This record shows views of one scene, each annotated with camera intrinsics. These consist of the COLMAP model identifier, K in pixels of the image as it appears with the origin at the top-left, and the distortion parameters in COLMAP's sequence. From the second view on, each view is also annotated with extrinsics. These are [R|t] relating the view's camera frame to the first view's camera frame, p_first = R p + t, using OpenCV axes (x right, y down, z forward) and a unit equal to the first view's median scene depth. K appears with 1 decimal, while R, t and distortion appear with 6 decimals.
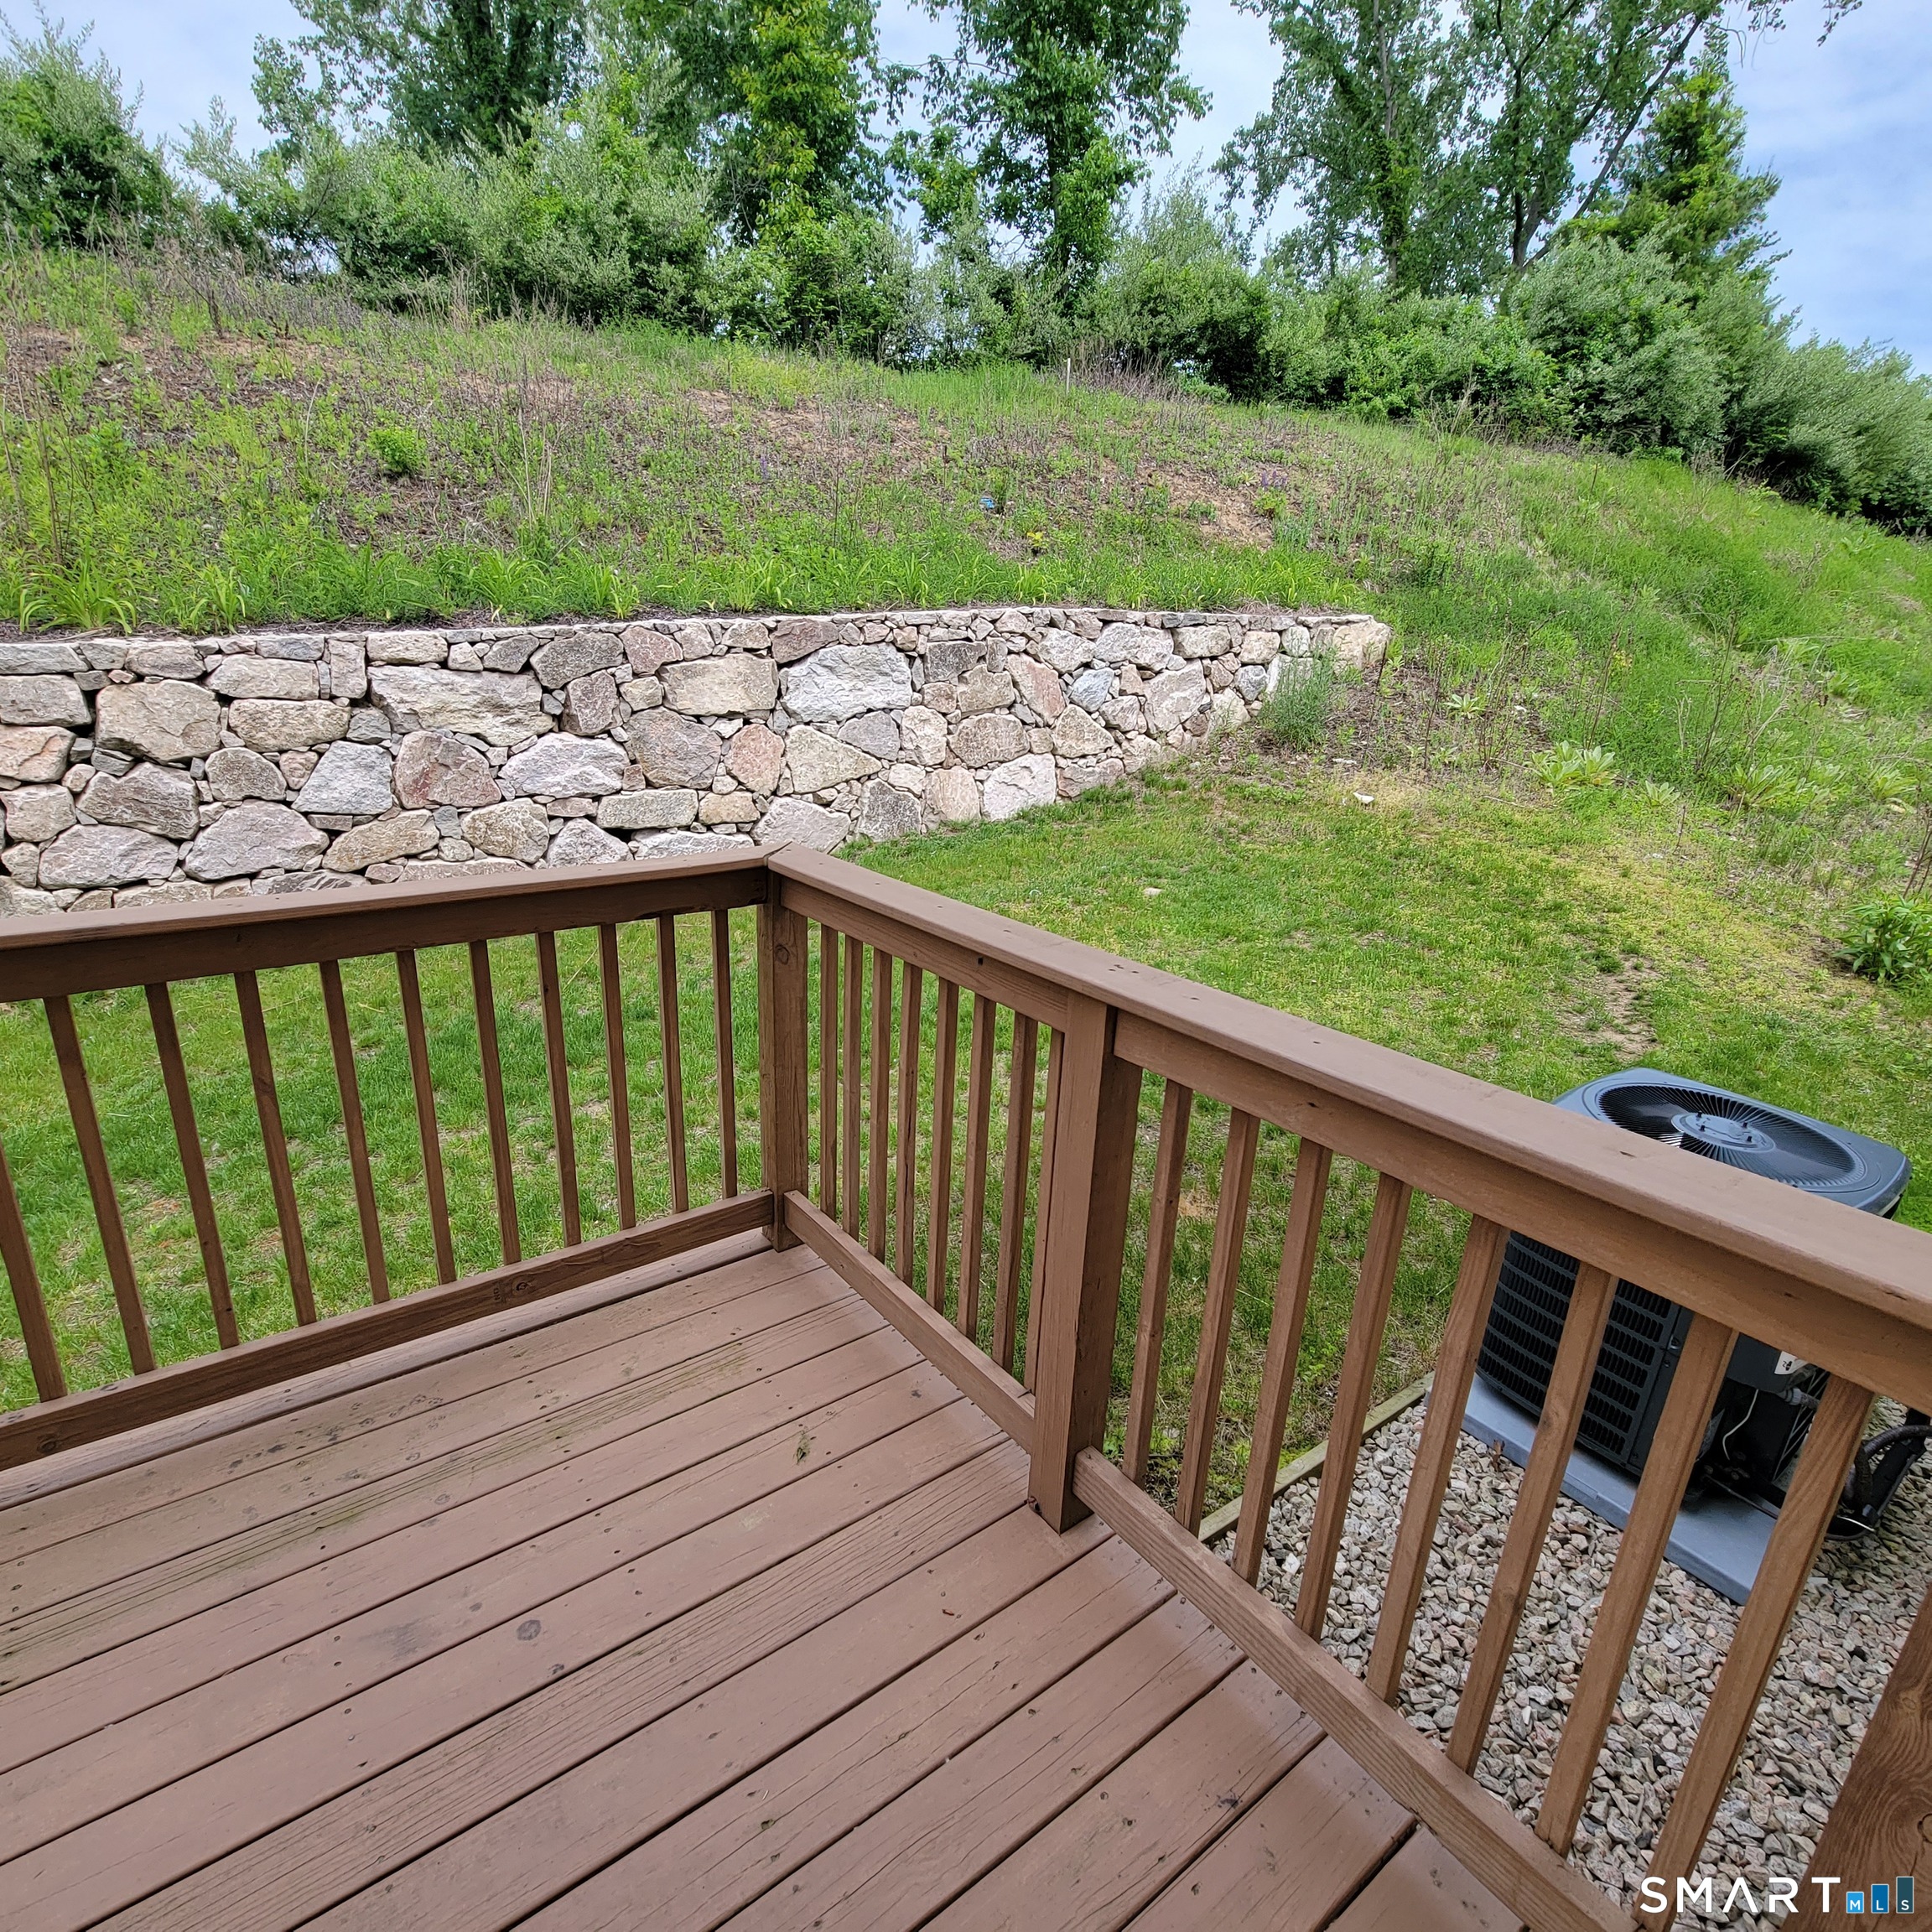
lens RADIAL K [[1040.4, 0, 952.9], [0, 1040.4, 985.2], [0, 0, 1]] dist [0.004152, -0.005283]
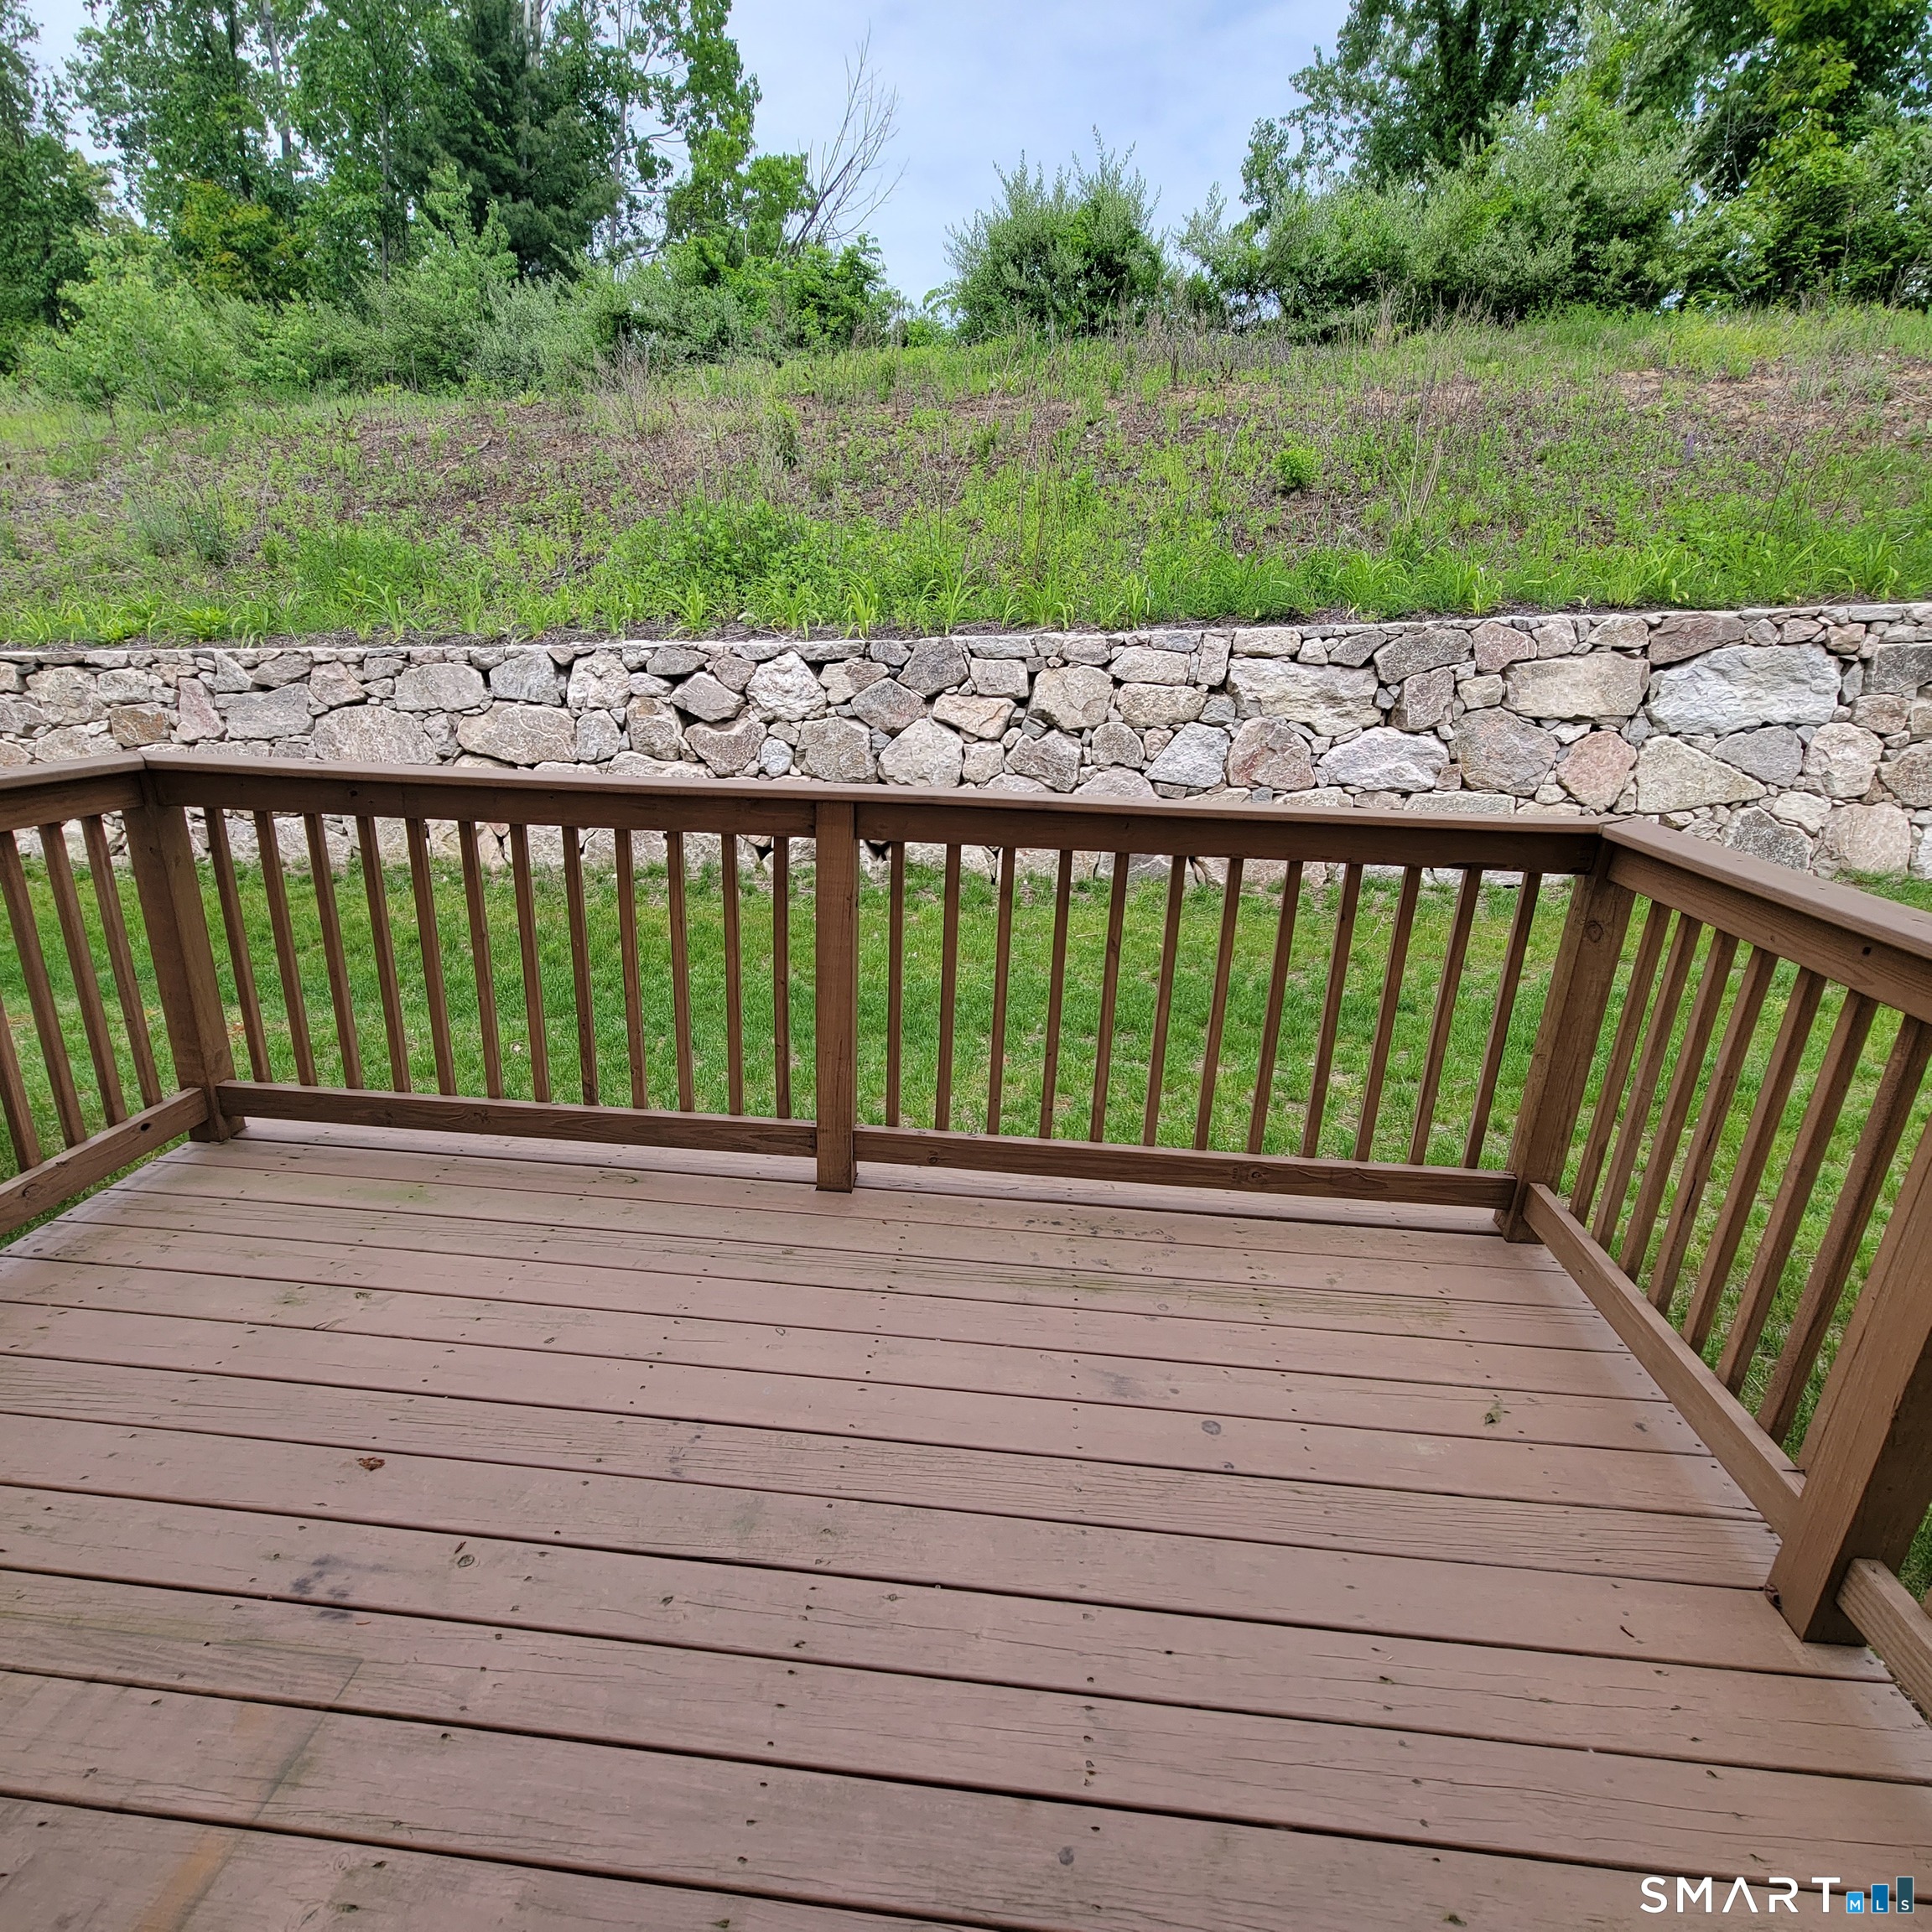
lens RADIAL K [[1040.4, 0, 958.9], [0, 1040.4, 975.9], [0, 0, 1]] dist [0.004152, -0.005283]
pose [[0.748557, 0.205869, -0.630301, 0.002510], [-0.217928, 0.974158, 0.059363, 0.022737], [0.626234, 0.092924, 0.774078, -0.025129]]
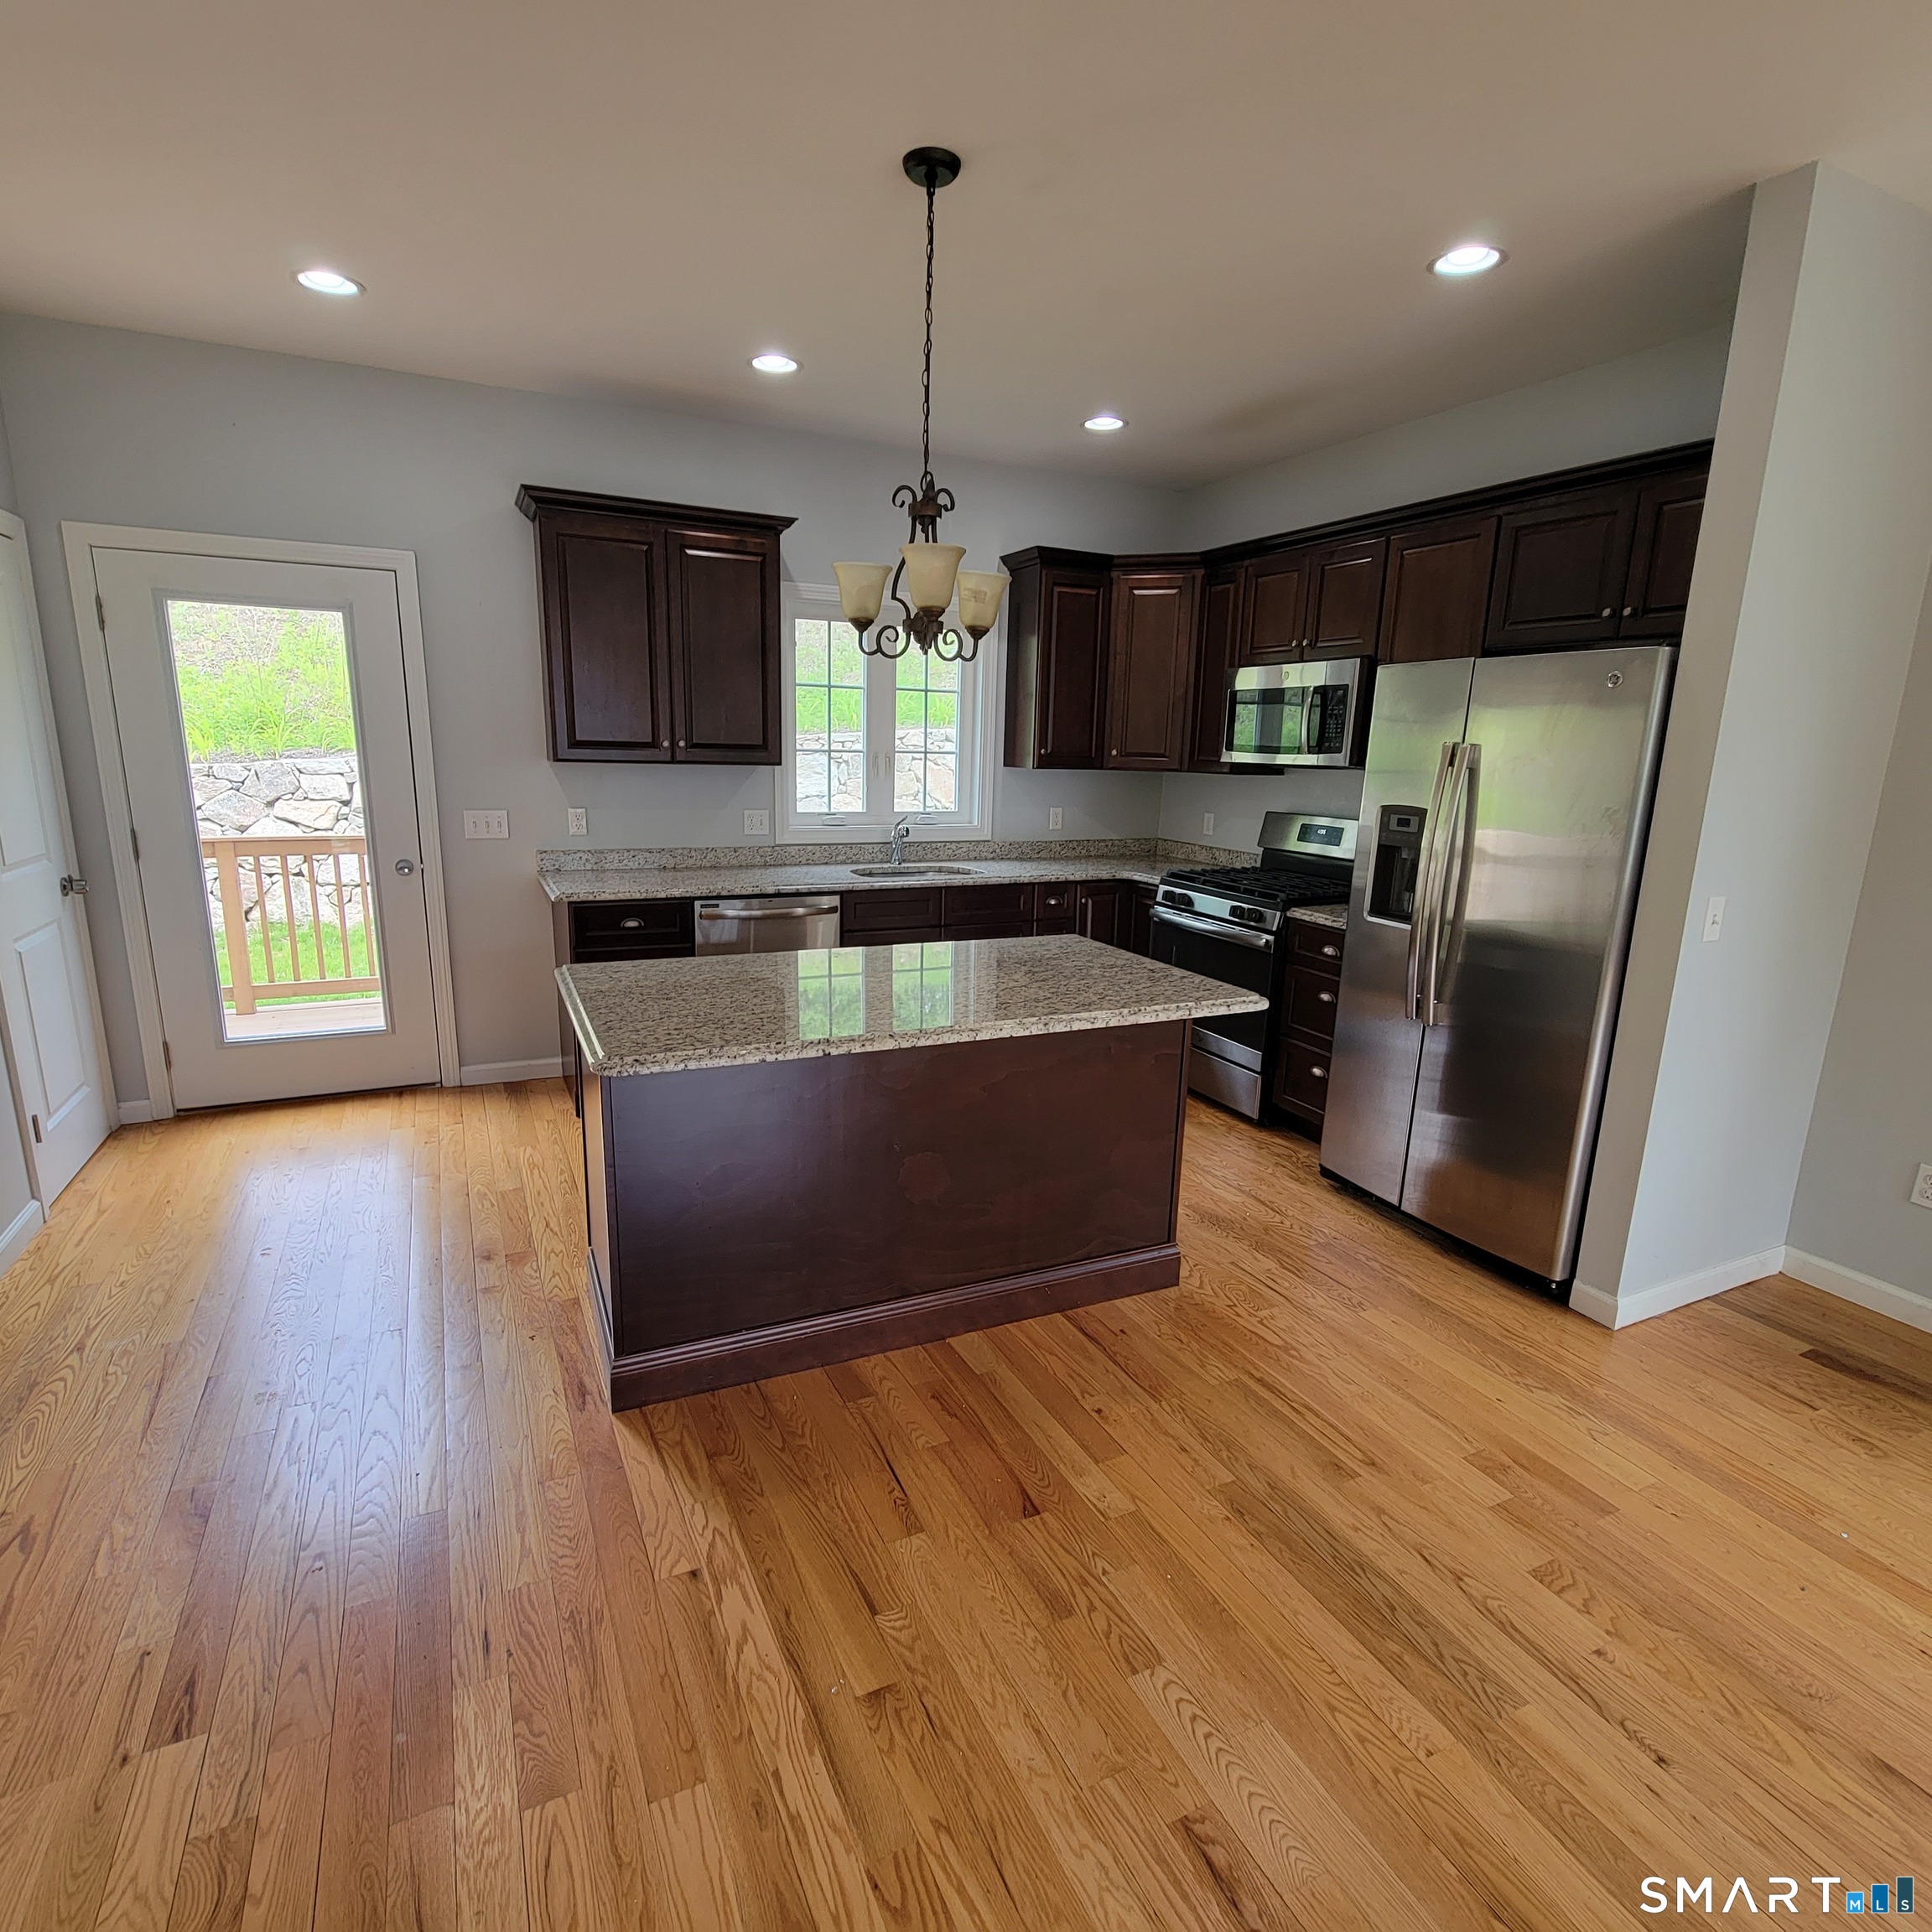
lens RADIAL K [[1040.4, 0, 965.4], [0, 1040.4, 977.9], [0, 0, 1]] dist [0.004152, -0.005283]
pose [[0.984925, 0.030158, -0.170334, 0.452007], [-0.046520, 0.994589, -0.092895, 0.145304], [0.166611, 0.099419, 0.980998, -0.476514]]
